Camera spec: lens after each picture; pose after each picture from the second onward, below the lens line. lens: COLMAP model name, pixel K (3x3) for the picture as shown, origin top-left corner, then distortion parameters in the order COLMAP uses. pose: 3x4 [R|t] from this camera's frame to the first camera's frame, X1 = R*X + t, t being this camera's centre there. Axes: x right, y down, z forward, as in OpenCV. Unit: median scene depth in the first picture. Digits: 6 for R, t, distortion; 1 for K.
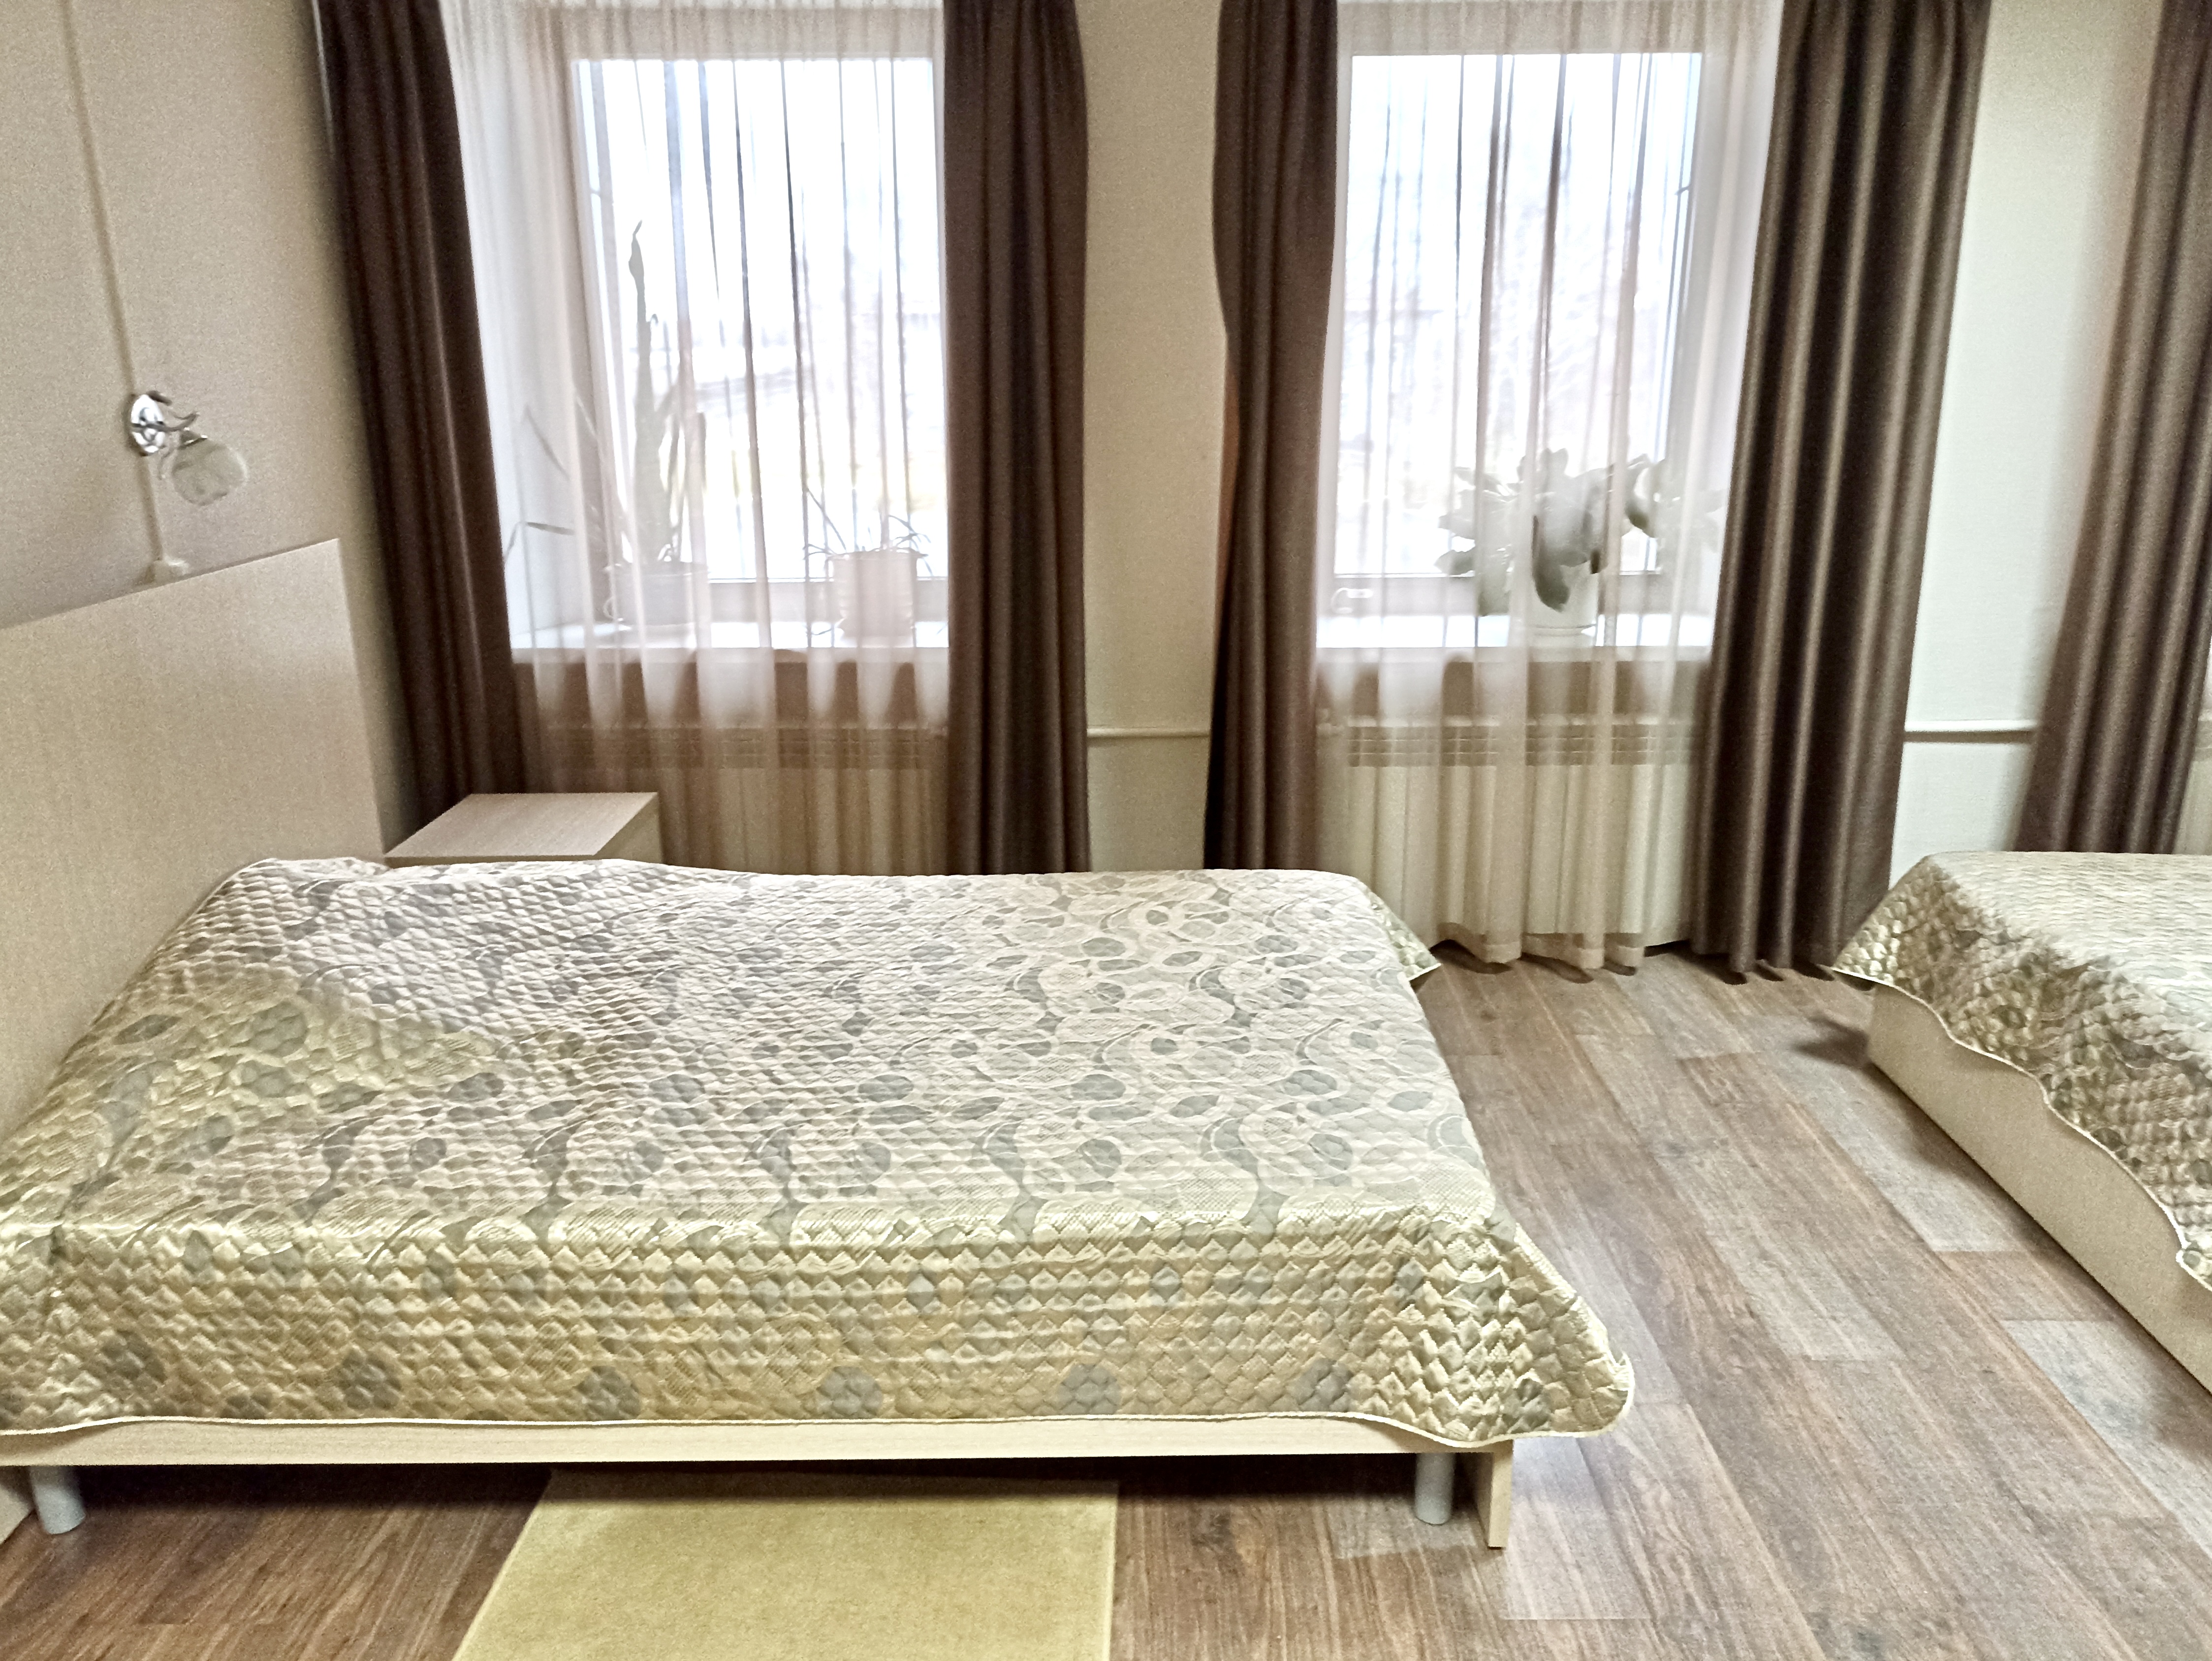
lens RADIAL K [[1657.4, 0, 1101.8], [0, 1657.4, 811.0], [0, 0, 1]] dist [-0.002698, -0.003778]
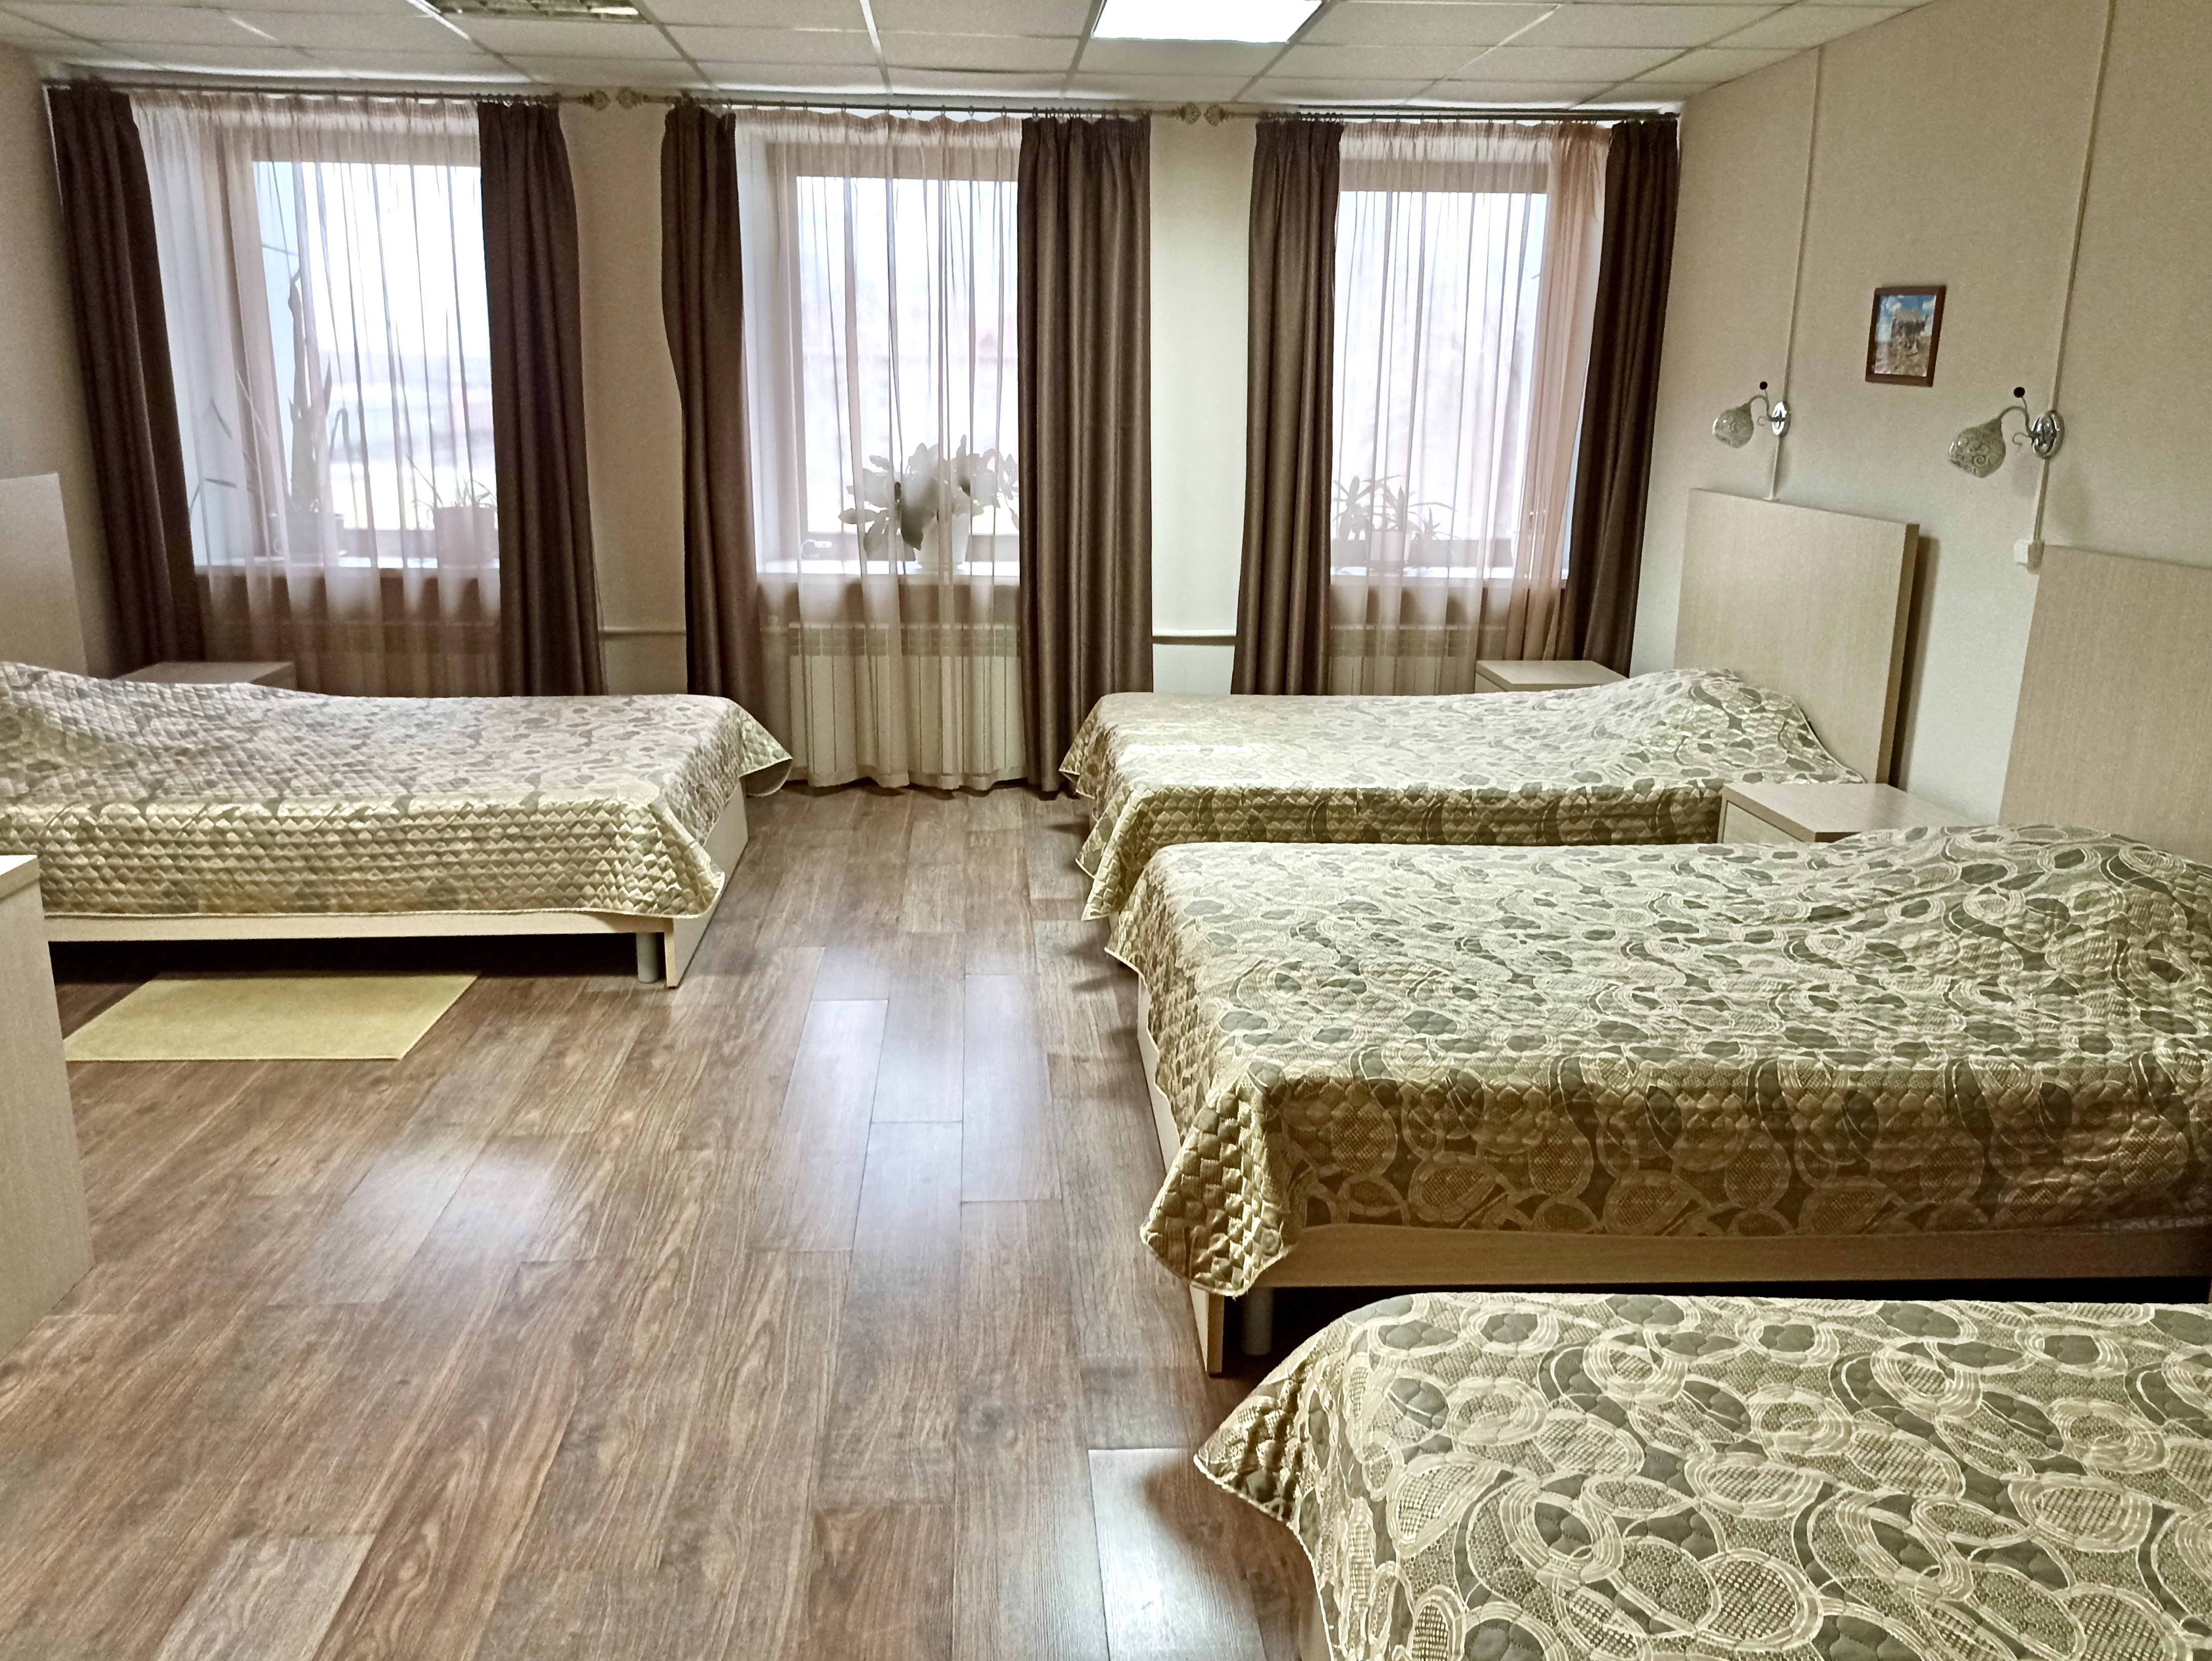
lens RADIAL K [[1657.4, 0, 1106.4], [0, 1657.4, 846.8], [0, 0, 1]] dist [-0.002698, -0.003778]
pose [[0.995655, -0.002653, 0.093082, 0.587068], [0.003606, 0.999943, -0.010080, 0.318914], [-0.093050, 0.010372, 0.995607, -0.997413]]
